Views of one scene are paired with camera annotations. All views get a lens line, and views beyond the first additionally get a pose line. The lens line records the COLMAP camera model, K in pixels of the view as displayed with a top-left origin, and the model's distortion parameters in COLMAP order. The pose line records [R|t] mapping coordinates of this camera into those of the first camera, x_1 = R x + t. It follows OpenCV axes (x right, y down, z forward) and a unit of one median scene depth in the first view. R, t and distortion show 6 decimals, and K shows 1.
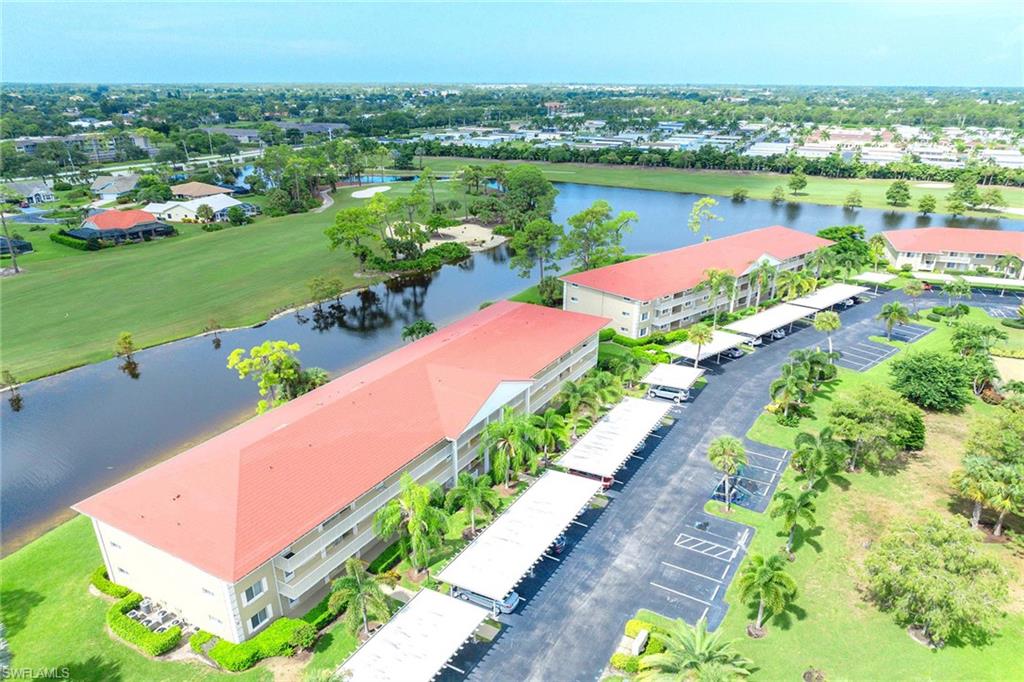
lens RADIAL K [[702.3, 0, 512.0], [0, 702.3, 341.0], [0, 0, 1]] dist [-0.000703, -0.000160]
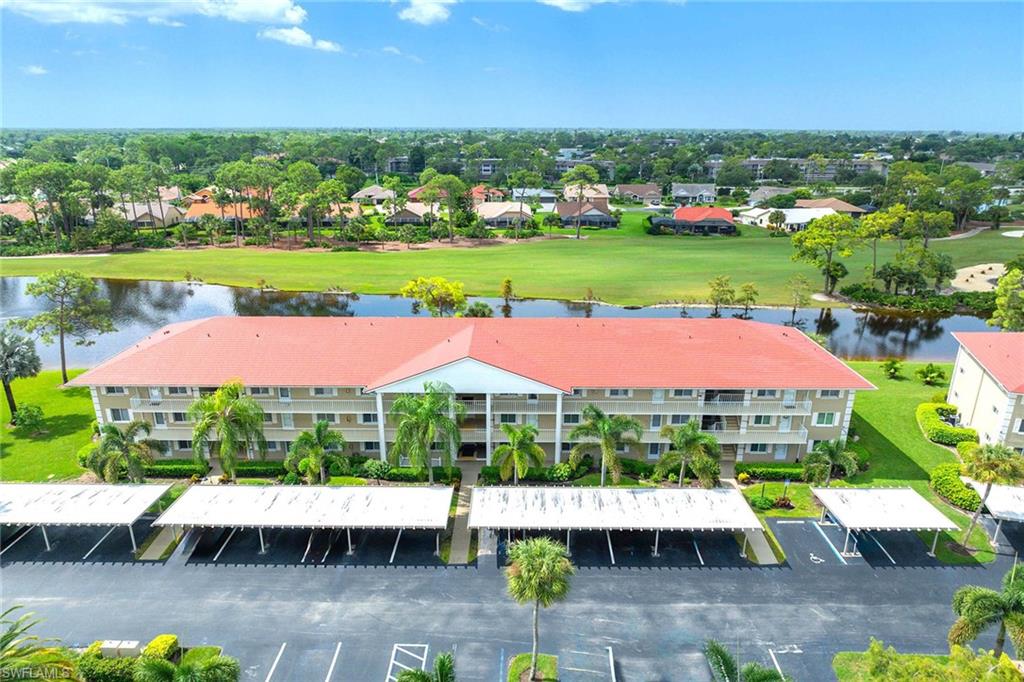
lens RADIAL K [[702.3, 0, 512.0], [0, 702.3, 341.0], [0, 0, 1]] dist [-0.000703, -0.000160]
pose [[0.510433, 0.253088, -0.821830, 0.356721], [-0.294818, 0.949290, 0.109230, -0.034219], [0.807800, 0.186536, 0.559164, 0.316271]]
